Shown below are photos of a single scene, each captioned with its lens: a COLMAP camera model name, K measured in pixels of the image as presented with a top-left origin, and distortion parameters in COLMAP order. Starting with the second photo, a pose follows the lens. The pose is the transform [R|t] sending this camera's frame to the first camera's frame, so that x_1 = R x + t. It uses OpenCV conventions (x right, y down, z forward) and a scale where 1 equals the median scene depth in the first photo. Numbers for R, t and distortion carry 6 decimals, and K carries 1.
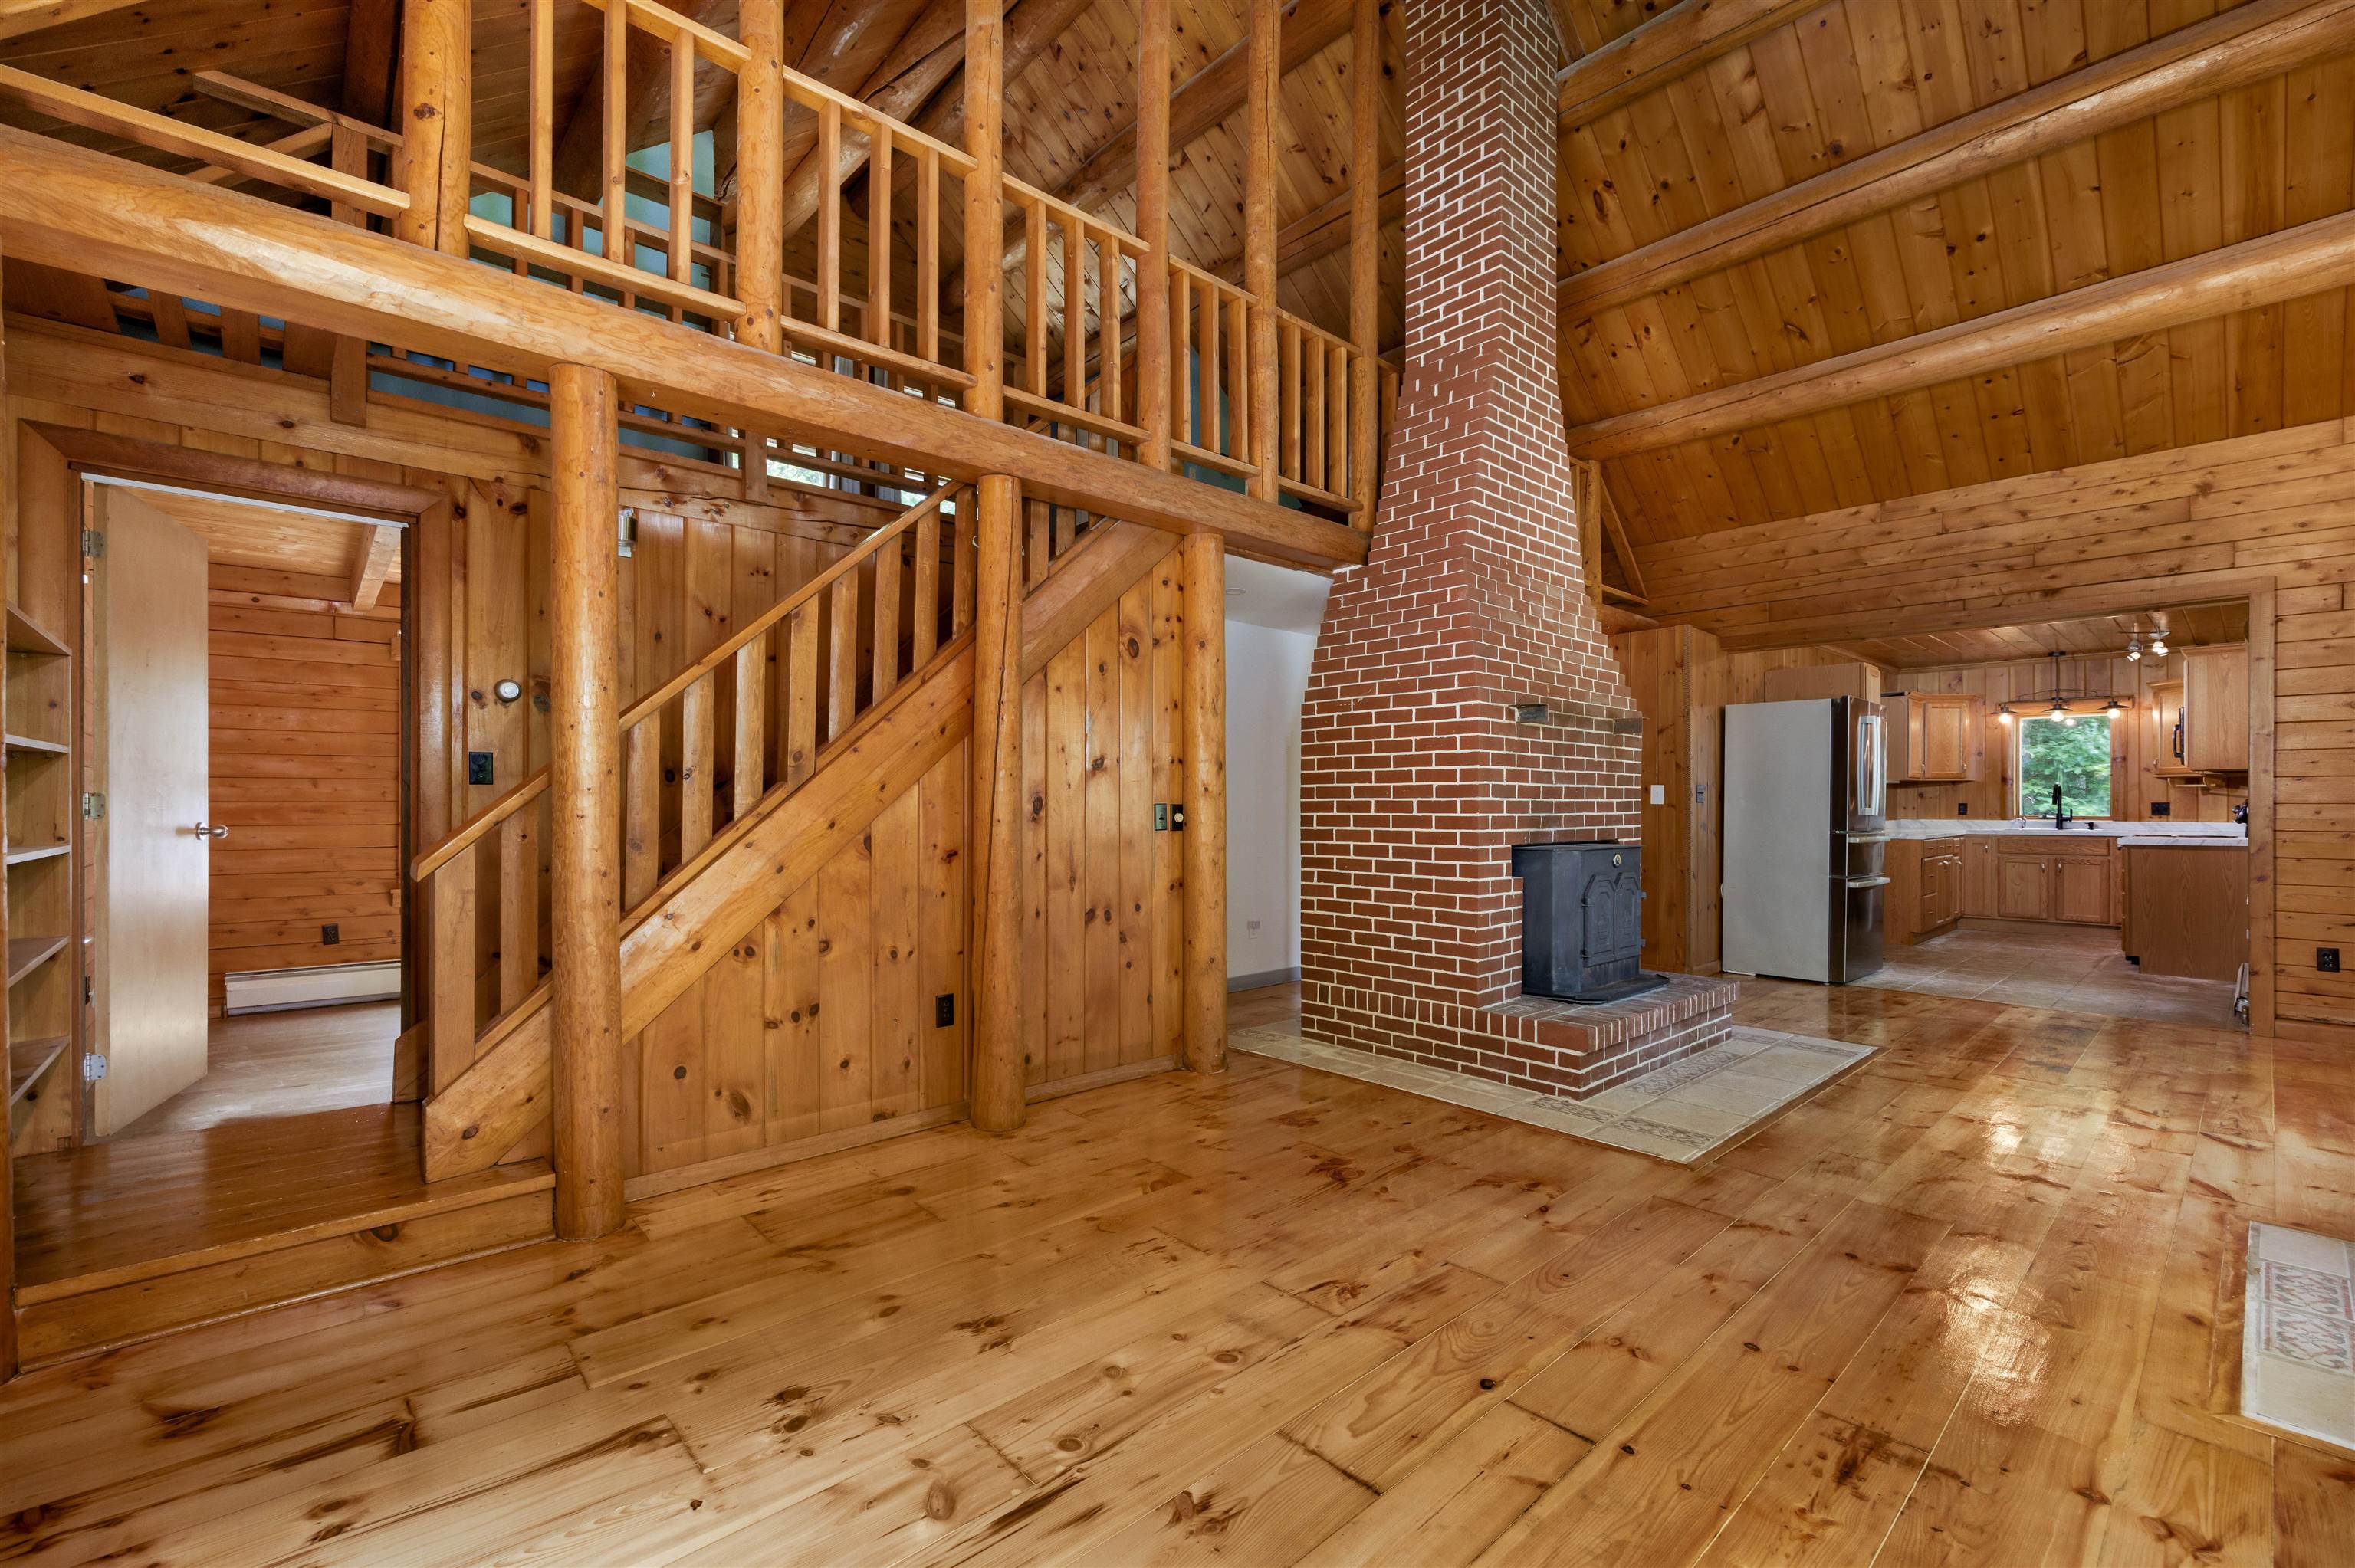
lens RADIAL K [[976.3, 0, 1140.6], [0, 976.3, 807.0], [0, 0, 1]] dist [0.001402, 0.000233]
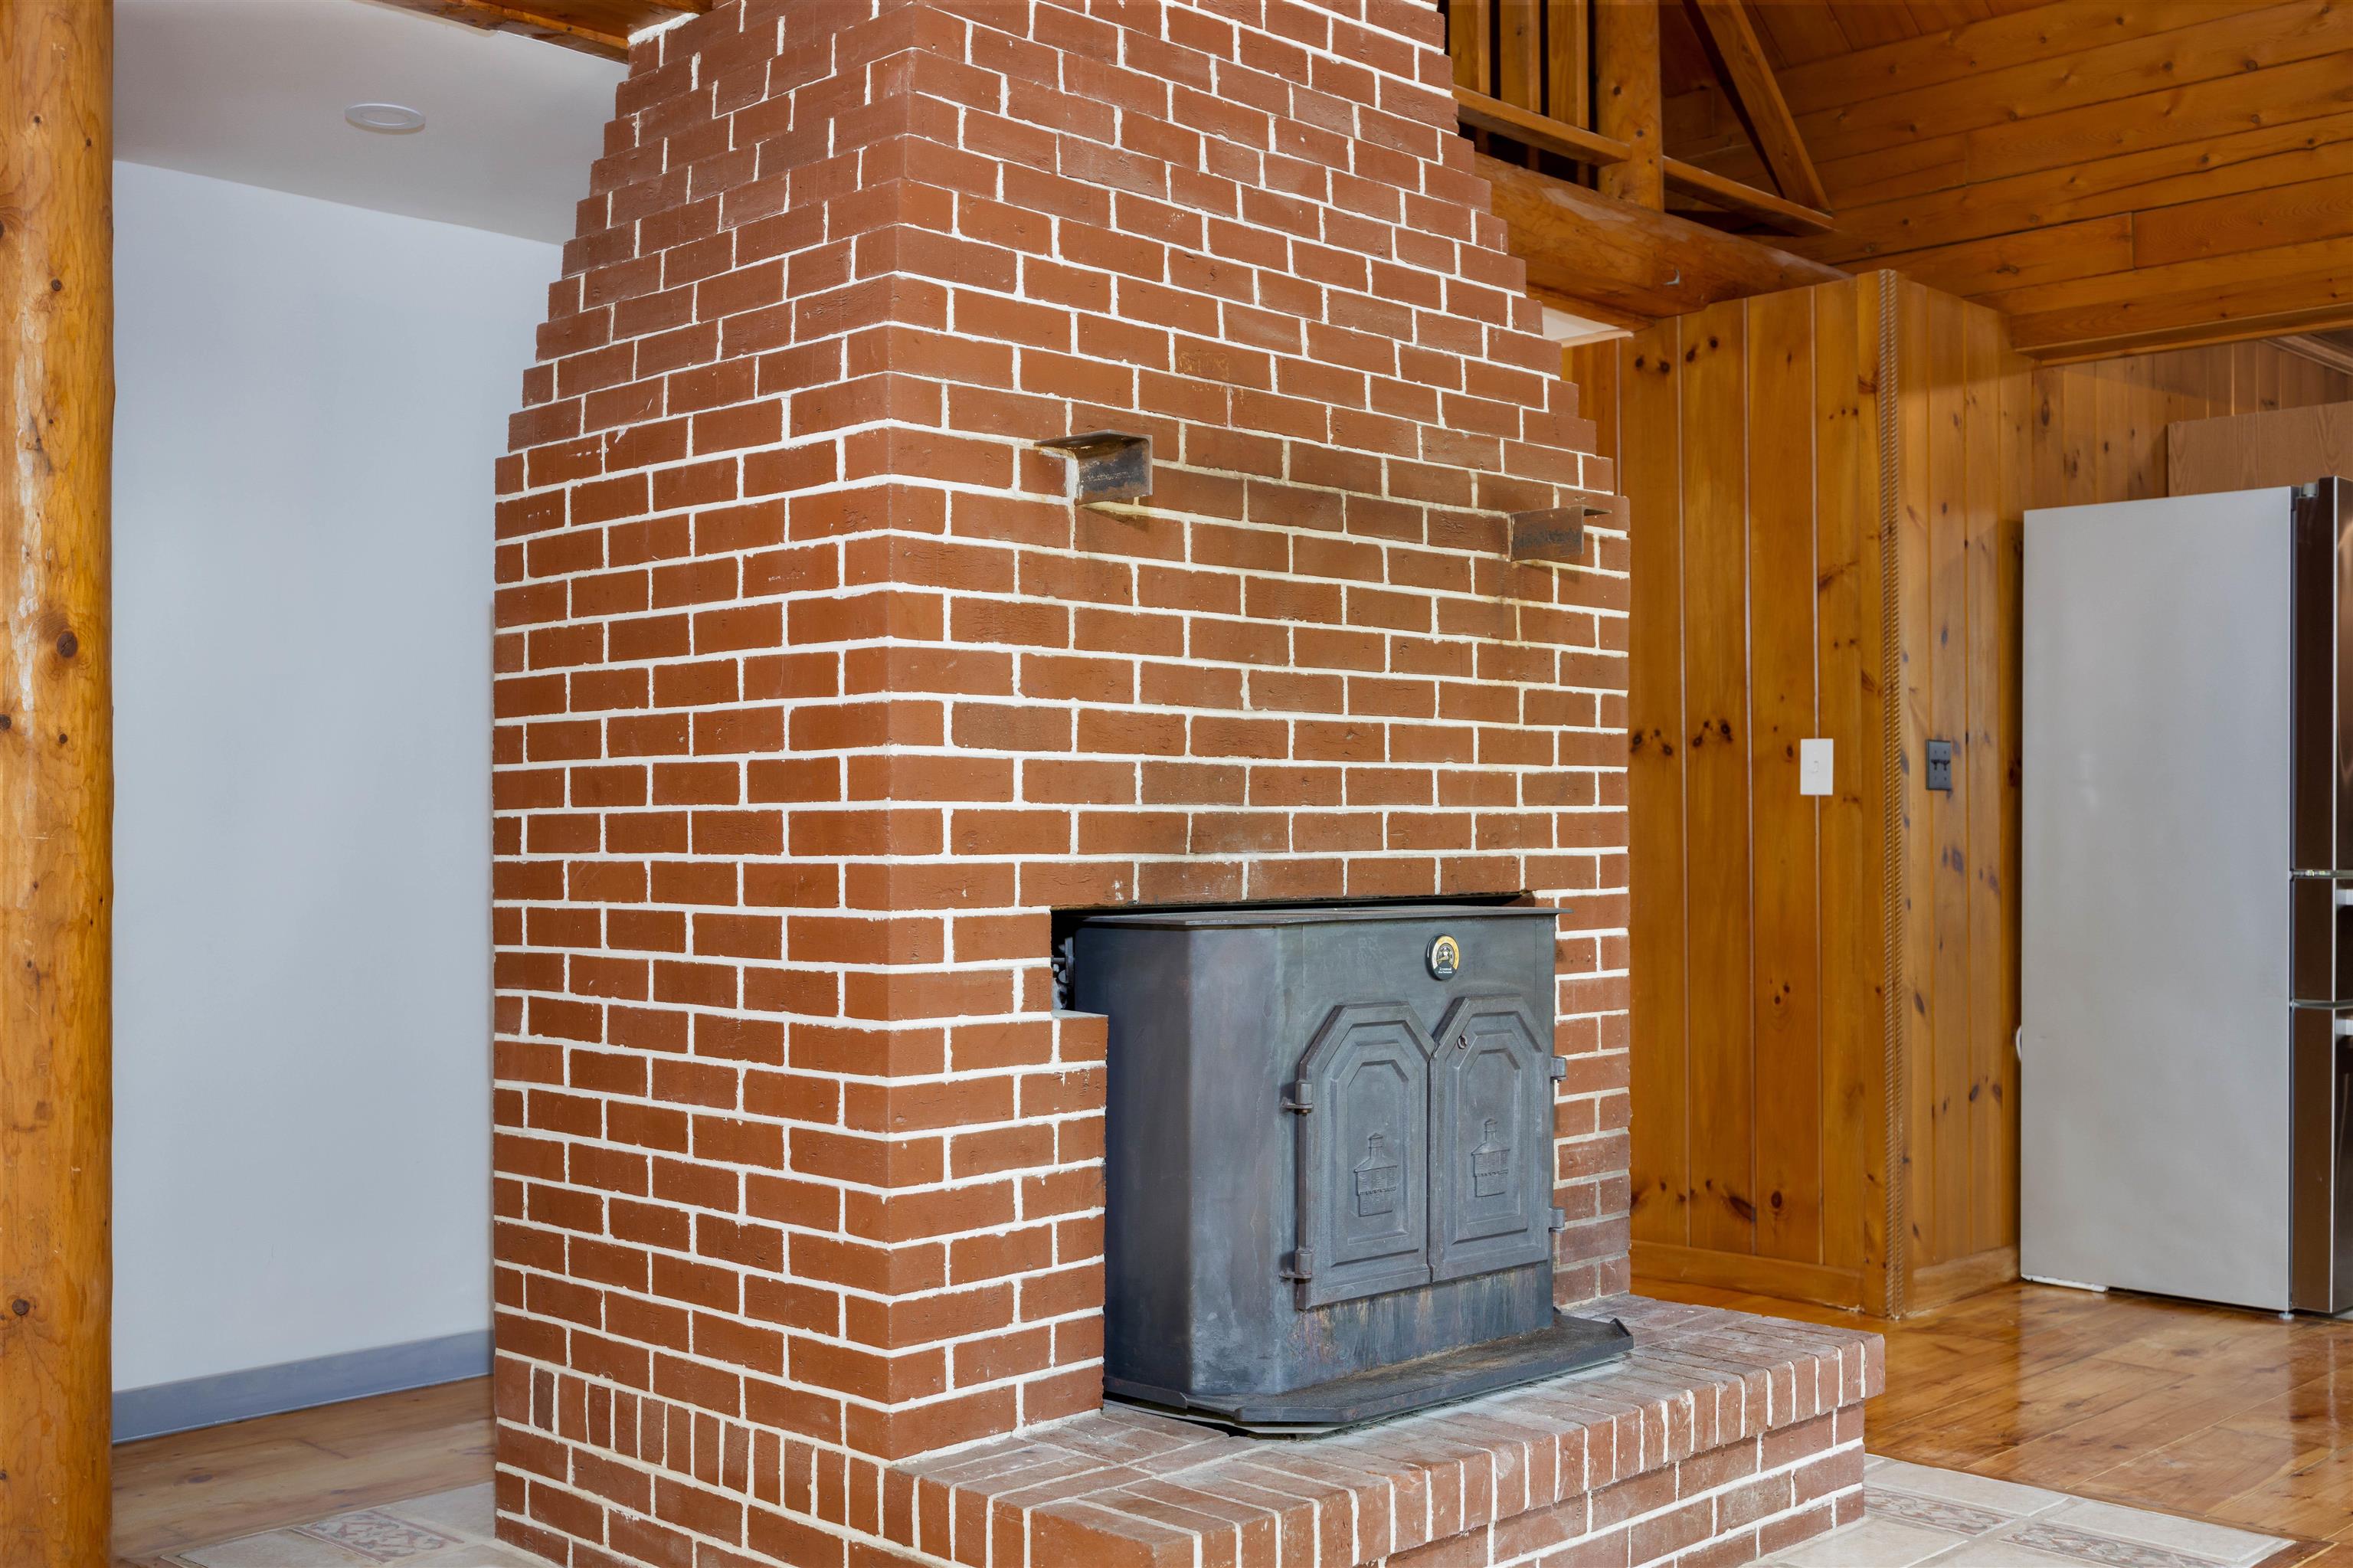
lens RADIAL K [[2376.1, 0, 1174.2], [0, 2376.1, 816.9], [0, 0, 1]] dist [0.000568, 0.010862]
pose [[0.998134, -0.002507, 0.061012, 0.351106], [0.003134, 0.999943, -0.010185, 0.017464], [-0.060983, 0.010357, 0.998085, 0.251111]]
